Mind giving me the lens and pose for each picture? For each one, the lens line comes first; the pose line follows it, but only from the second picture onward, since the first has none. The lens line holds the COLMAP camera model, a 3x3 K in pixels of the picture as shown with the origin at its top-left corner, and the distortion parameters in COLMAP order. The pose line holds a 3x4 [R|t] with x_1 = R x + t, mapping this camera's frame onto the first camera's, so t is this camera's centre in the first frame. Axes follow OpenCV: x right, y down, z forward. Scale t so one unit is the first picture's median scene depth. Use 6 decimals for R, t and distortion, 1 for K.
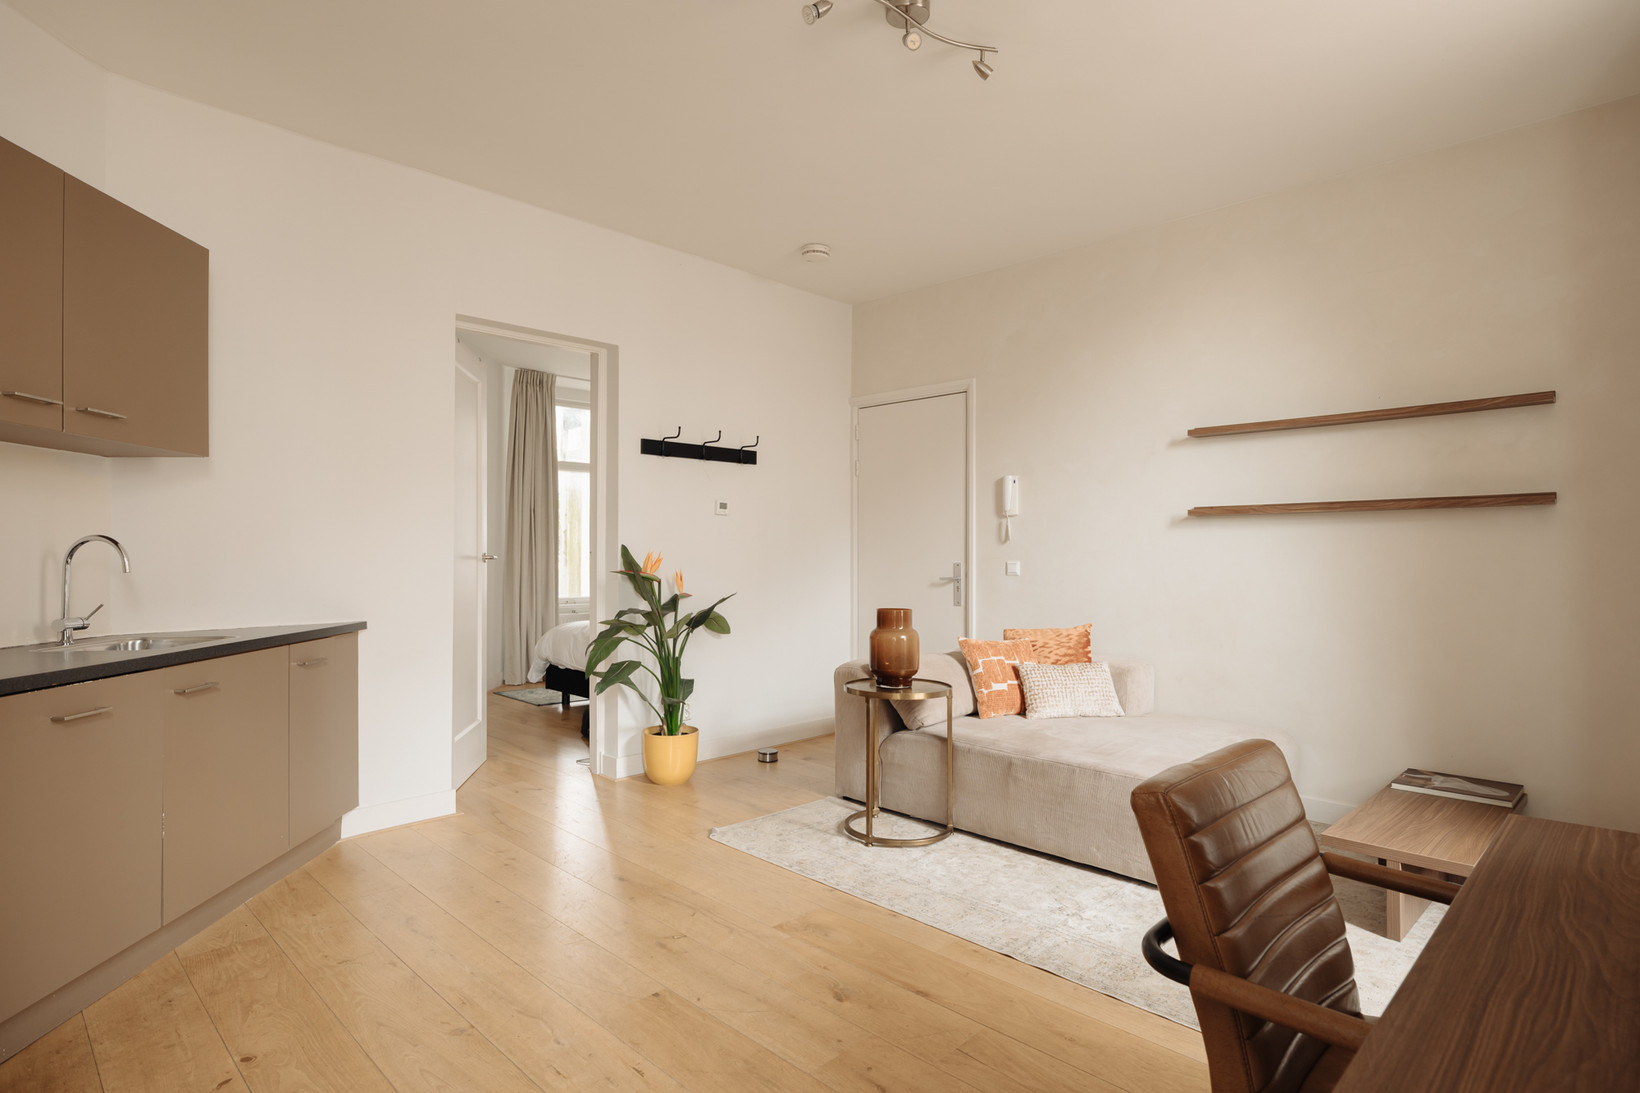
lens RADIAL K [[843.1, 0, 820.0], [0, 843.1, 546.5], [0, 0, 1]] dist [0.000528, -0.000186]
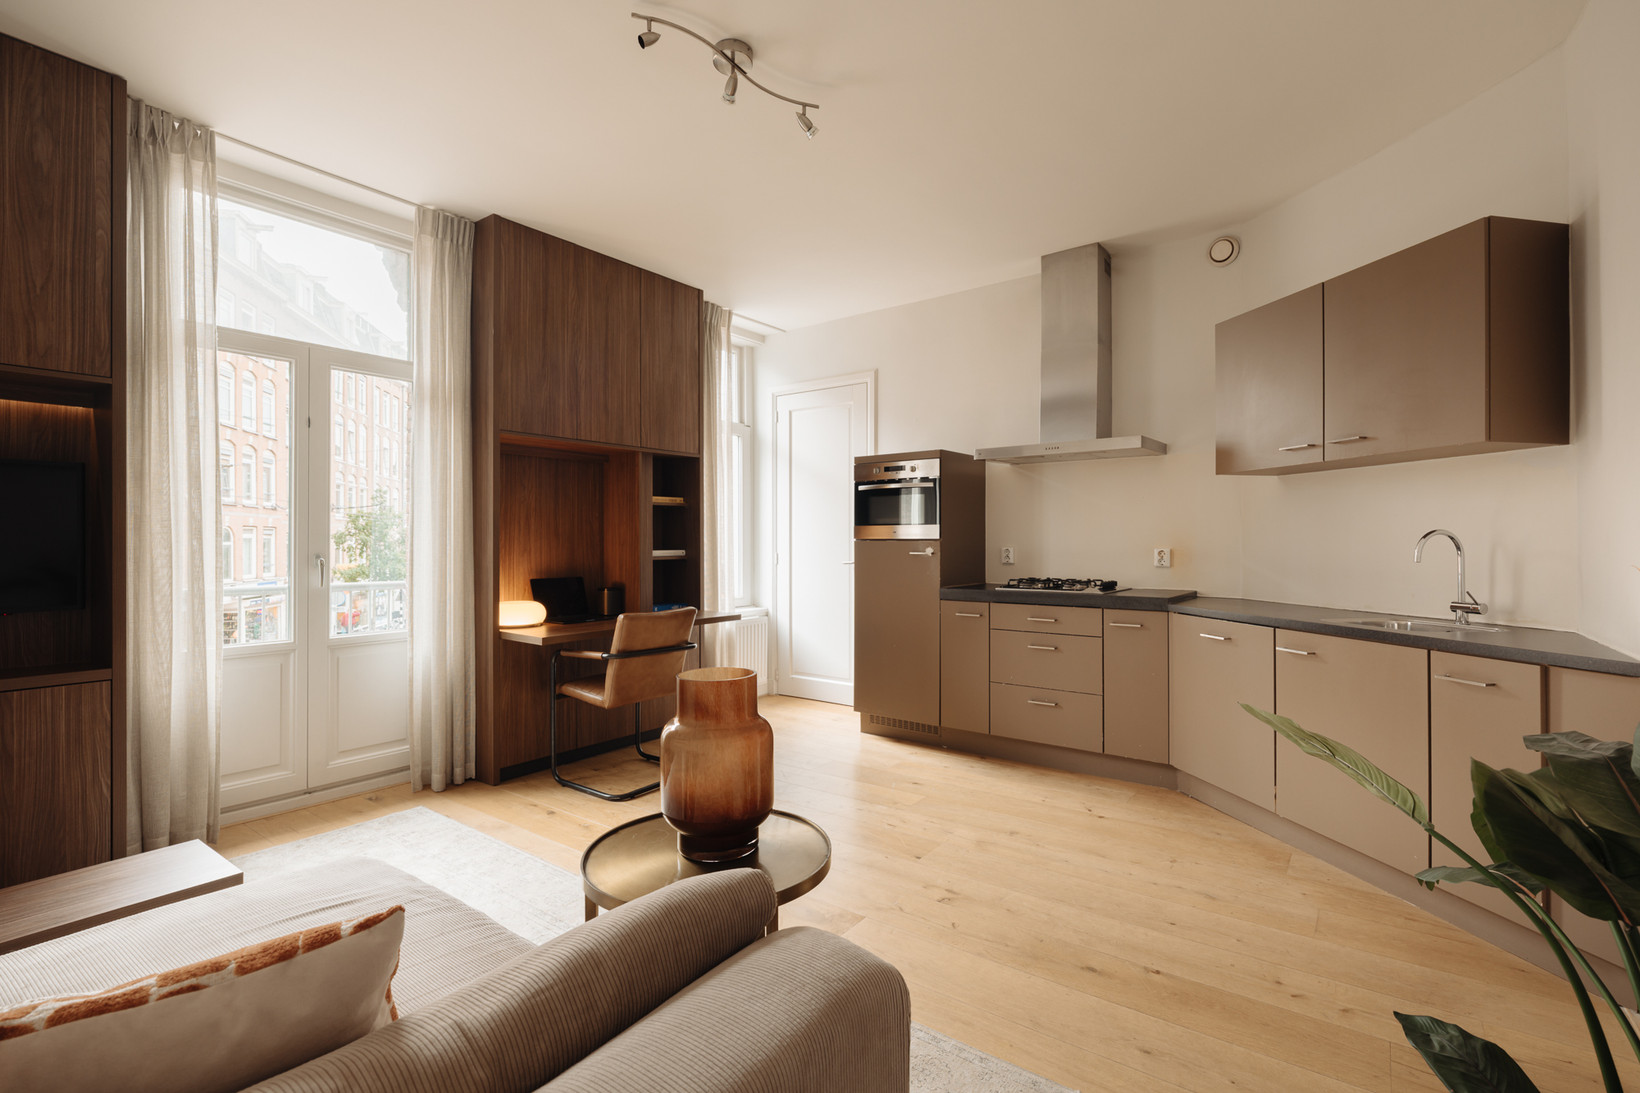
lens RADIAL K [[751.1, 0, 820.0], [0, 751.1, 546.5], [0, 0, 1]] dist [0.001739, 0.000142]
pose [[-0.989388, 0.002974, -0.145268, 0.083522], [0.003466, 0.999989, -0.003137, 0.006981], [0.145257, -0.003607, -0.989387, 1.240693]]
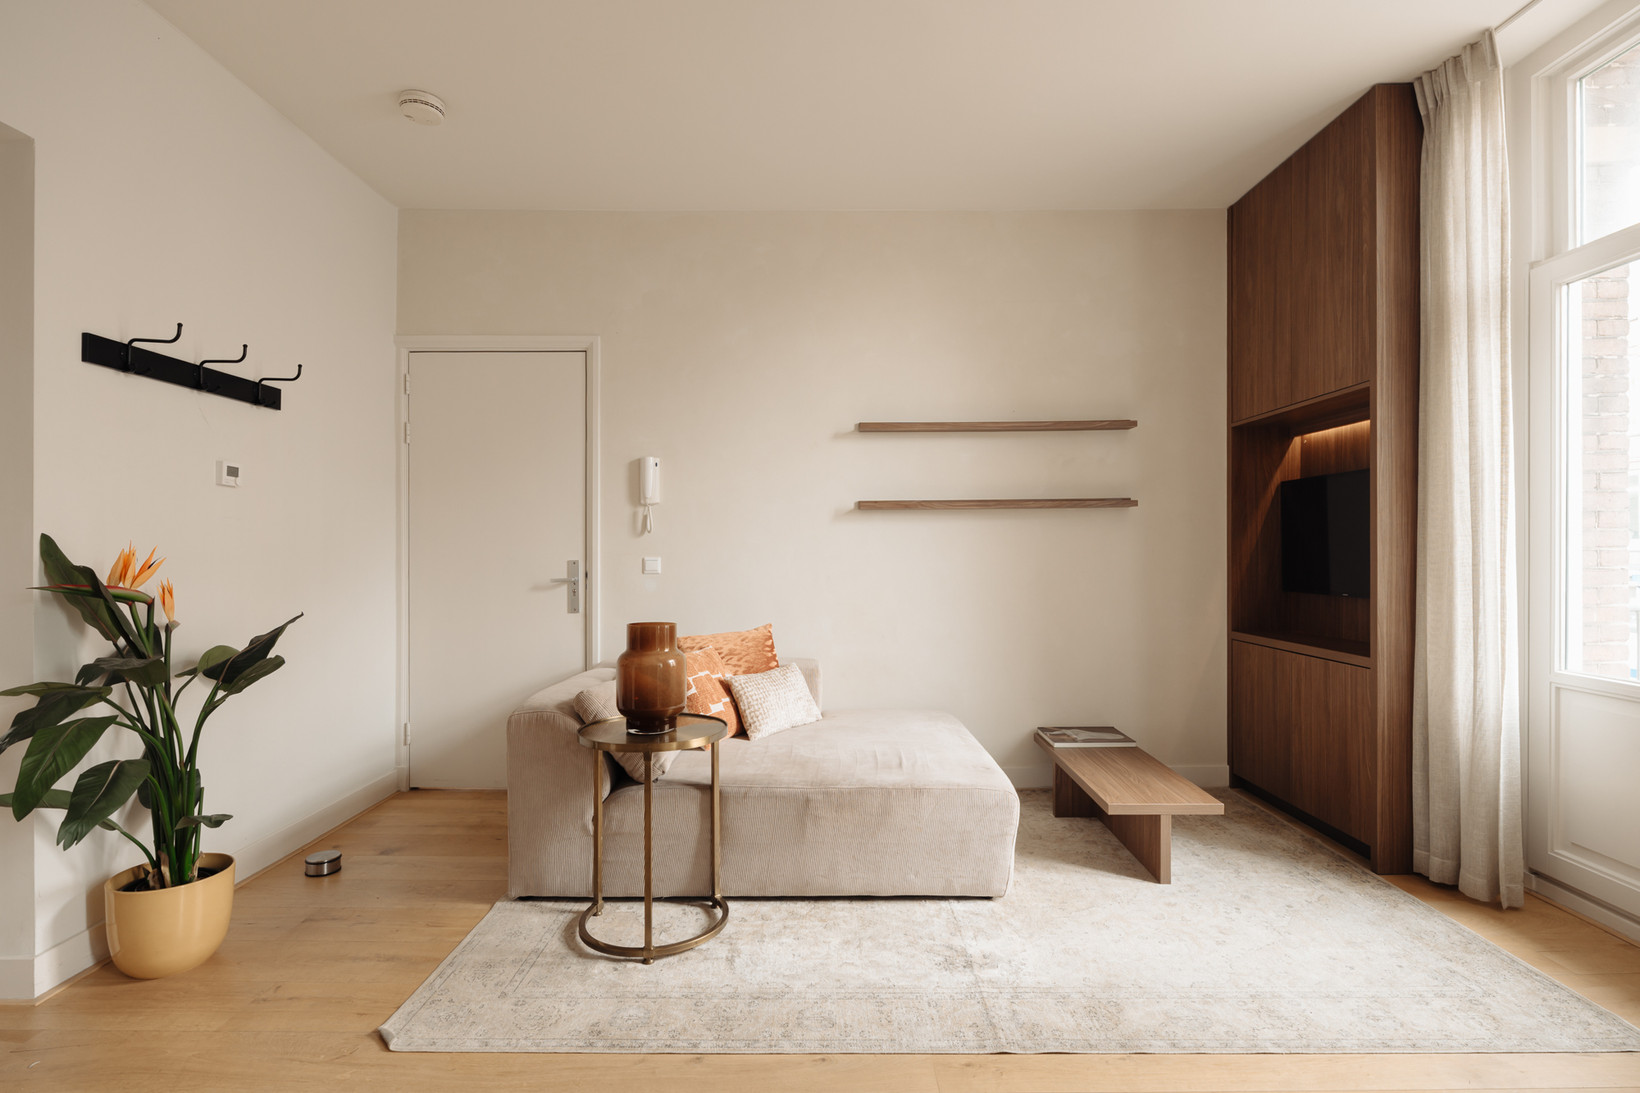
lens RADIAL K [[795.4, 0, 820.0], [0, 795.4, 546.5], [0, 0, 1]] dist [-0.000817, -0.000006]
pose [[0.711813, -0.003125, 0.702362, -0.259188], [0.000960, 0.999993, 0.003476, 0.004667], [-0.702368, -0.001799, 0.711812, 0.362072]]
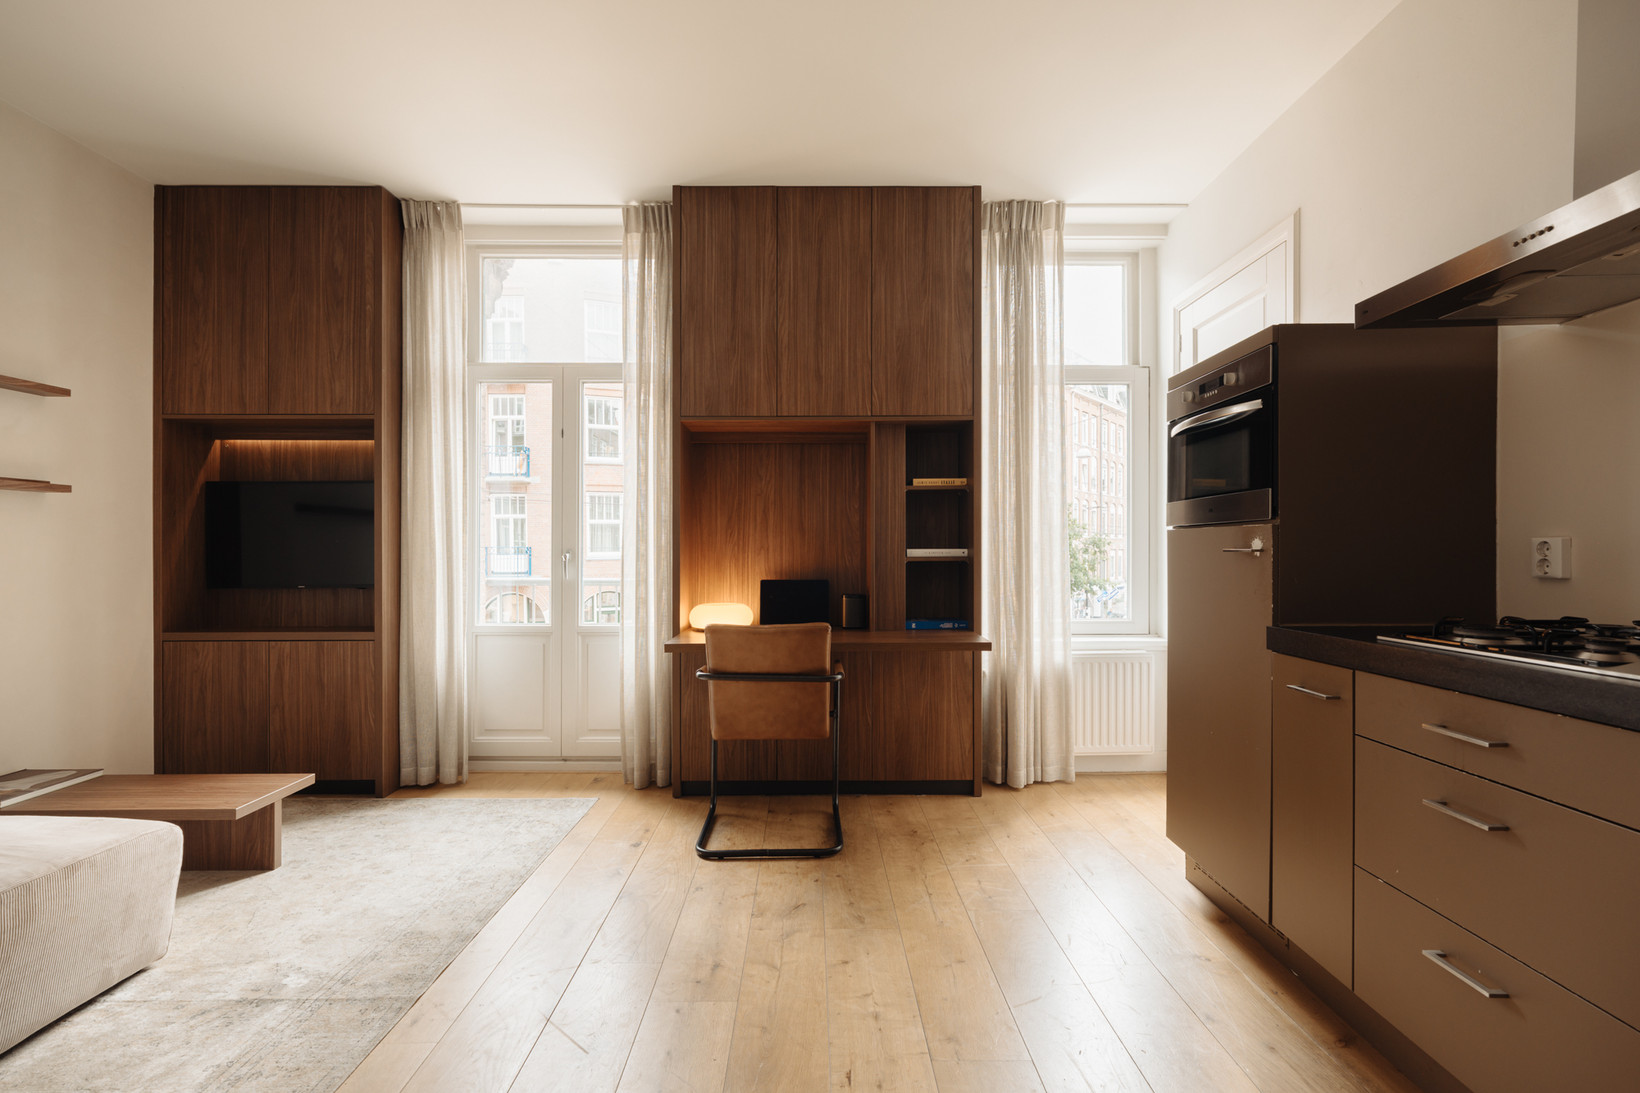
lens RADIAL K [[743.4, 0, 826.2], [0, 743.4, 557.4], [0, 0, 1]] dist [-0.001710, -0.000024]
pose [[-0.715593, -0.001991, 0.698515, -0.369254], [-0.005401, 0.999982, -0.002682, 0.021581], [-0.698497, -0.005691, -0.715590, 0.764964]]
